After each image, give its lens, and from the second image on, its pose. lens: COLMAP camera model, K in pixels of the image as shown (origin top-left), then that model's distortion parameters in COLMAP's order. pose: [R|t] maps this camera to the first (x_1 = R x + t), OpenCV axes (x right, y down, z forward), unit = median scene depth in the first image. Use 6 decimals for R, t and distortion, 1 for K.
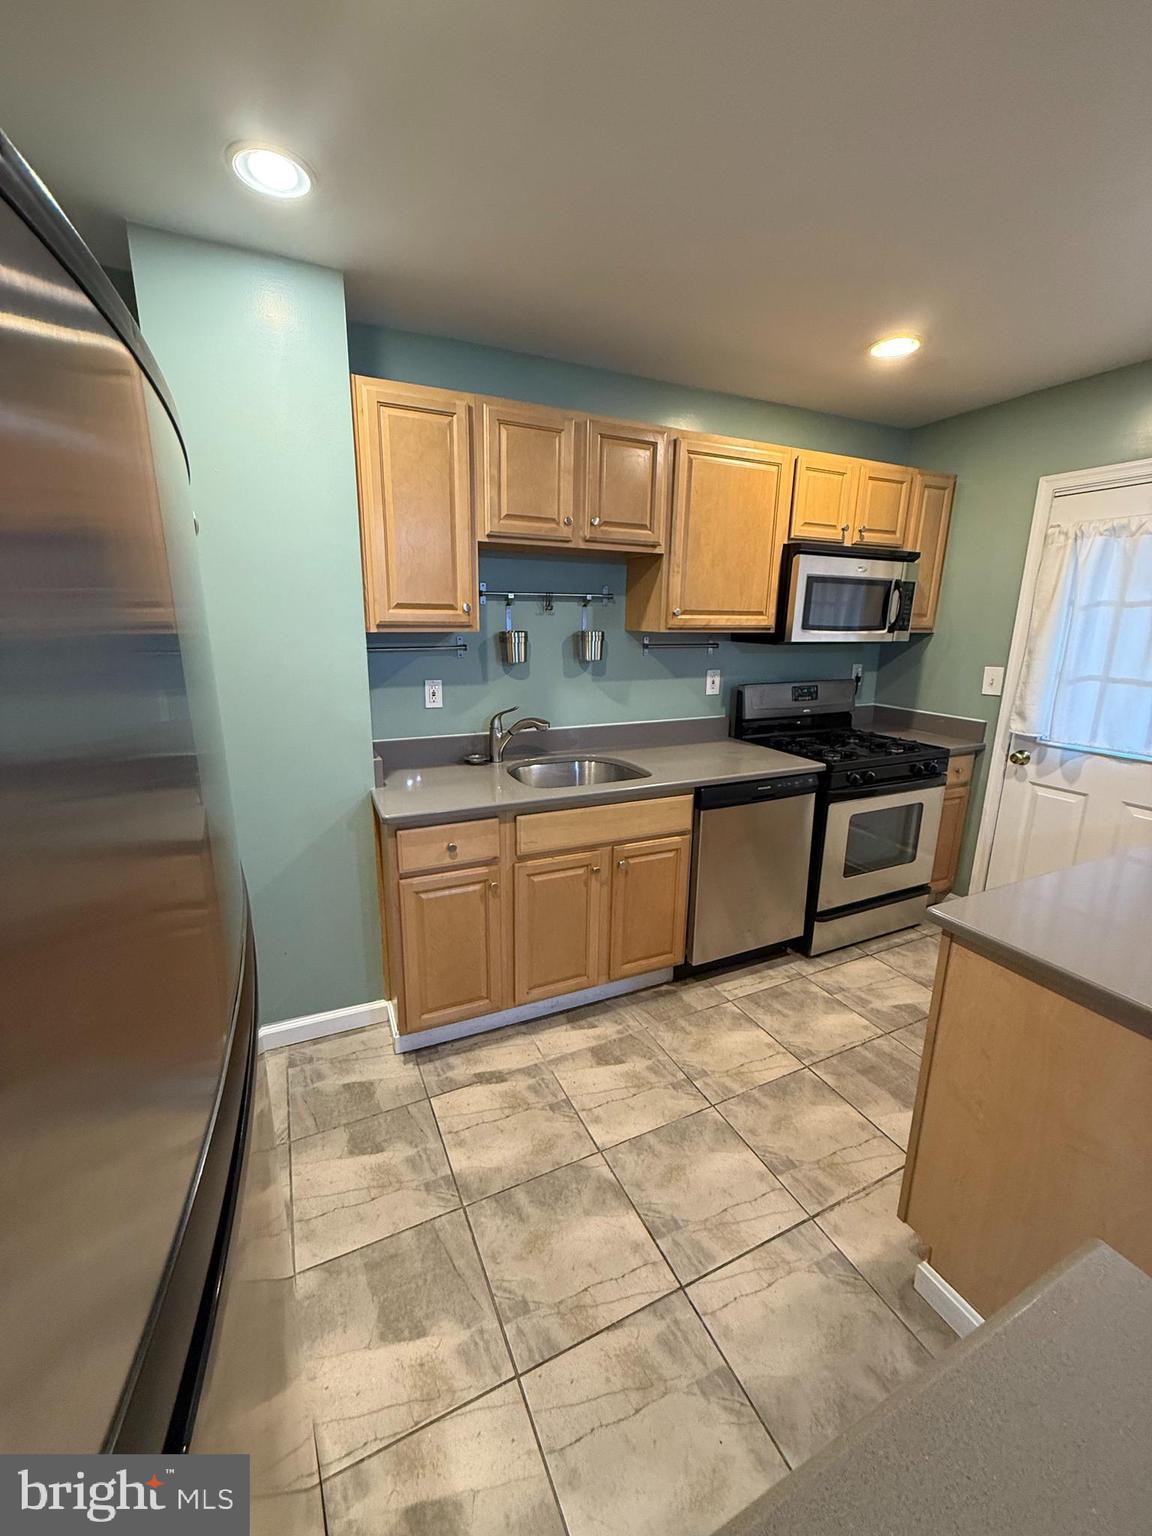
lens RADIAL K [[607.2, 0, 574.7], [0, 607.2, 766.4], [0, 0, 1]] dist [0.000563, 0.000903]
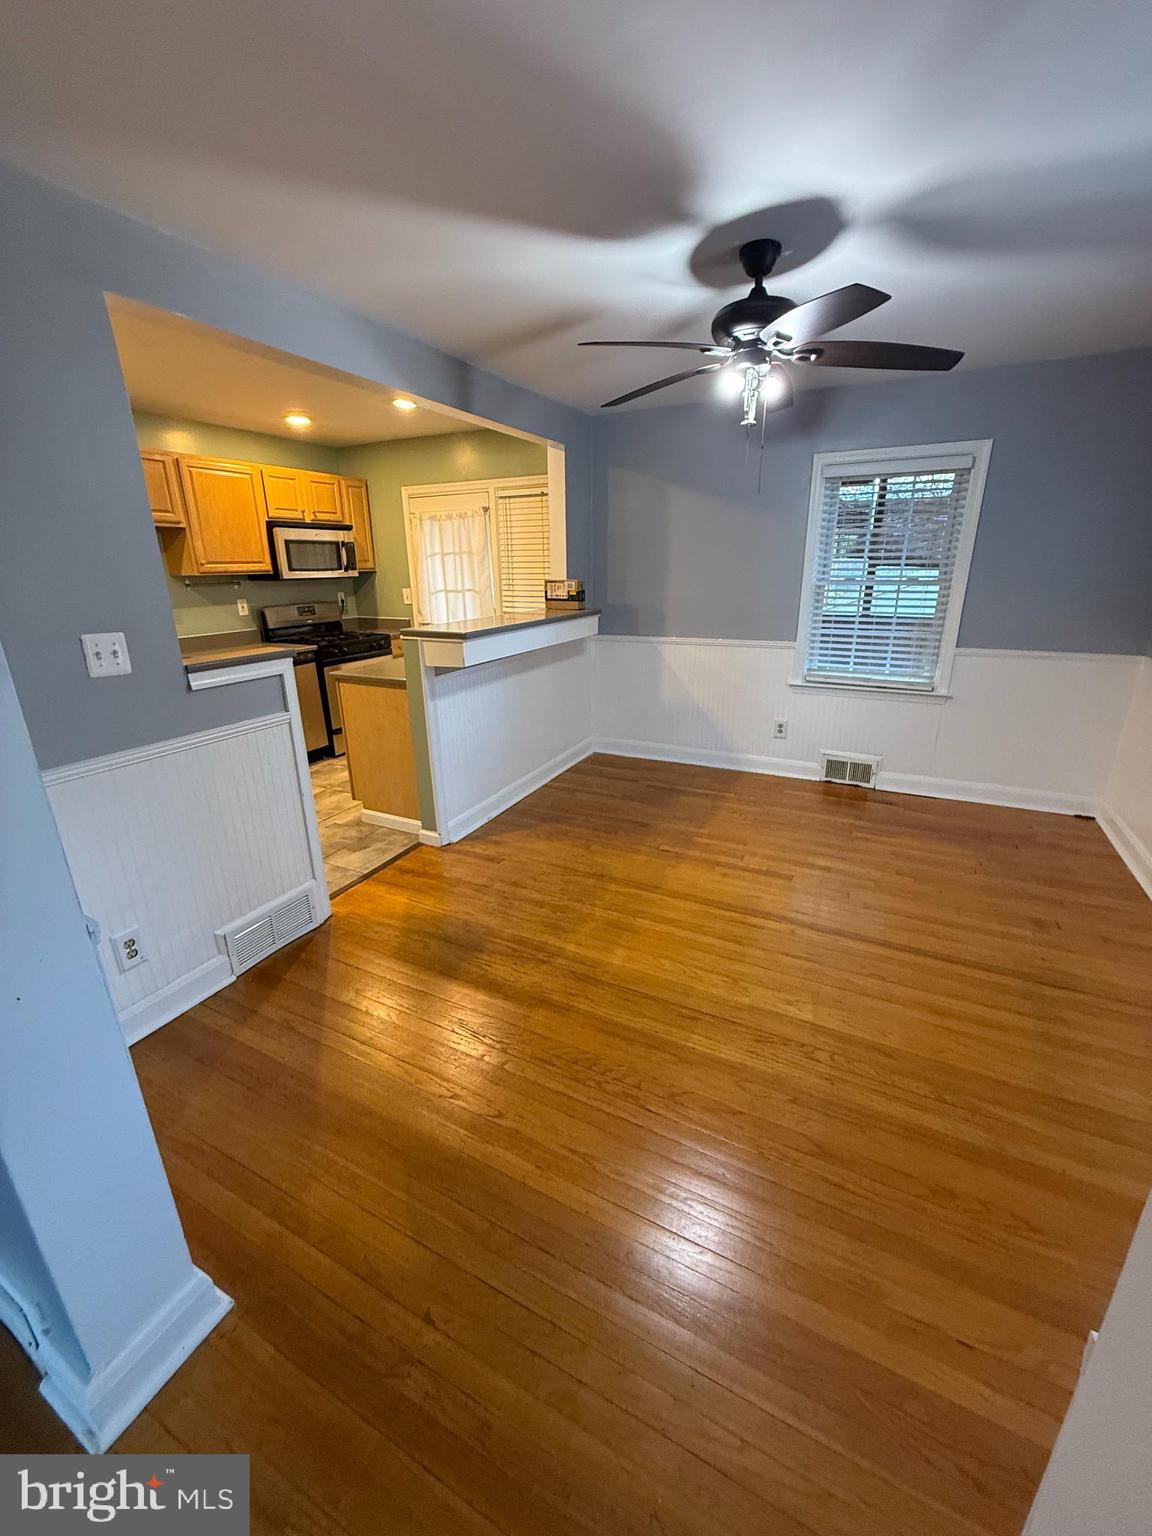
lens RADIAL K [[607.2, 0, 567.2], [0, 607.2, 759.0], [0, 0, 1]] dist [0.000563, 0.000903]
pose [[0.793910, -0.208988, 0.570991, -0.097088], [0.167996, 0.977914, 0.124343, 0.216416], [-0.584367, -0.002793, 0.811485, -0.872690]]
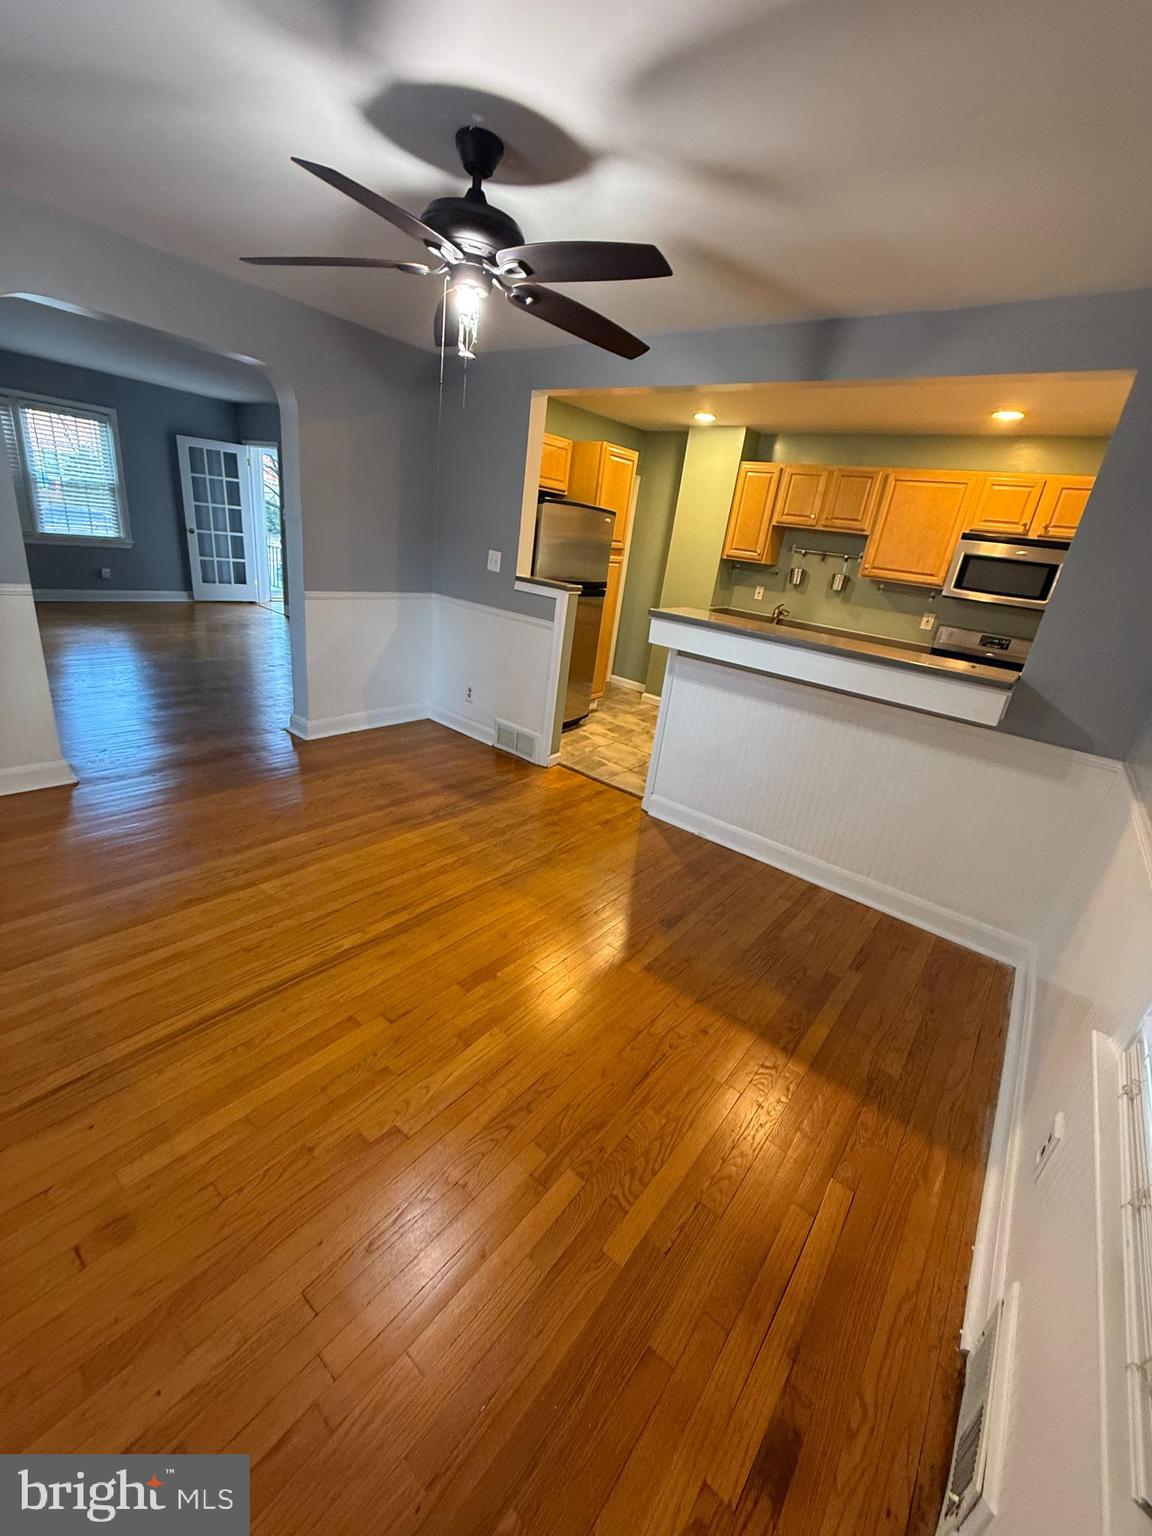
lens RADIAL K [[607.2, 0, 584.4], [0, 607.2, 758.9], [0, 0, 1]] dist [0.000563, 0.000903]
pose [[0.448418, 0.352706, -0.821292, 1.386224], [-0.327520, 0.919781, 0.216180, 0.153162], [0.831656, 0.172050, 0.527964, -0.546949]]
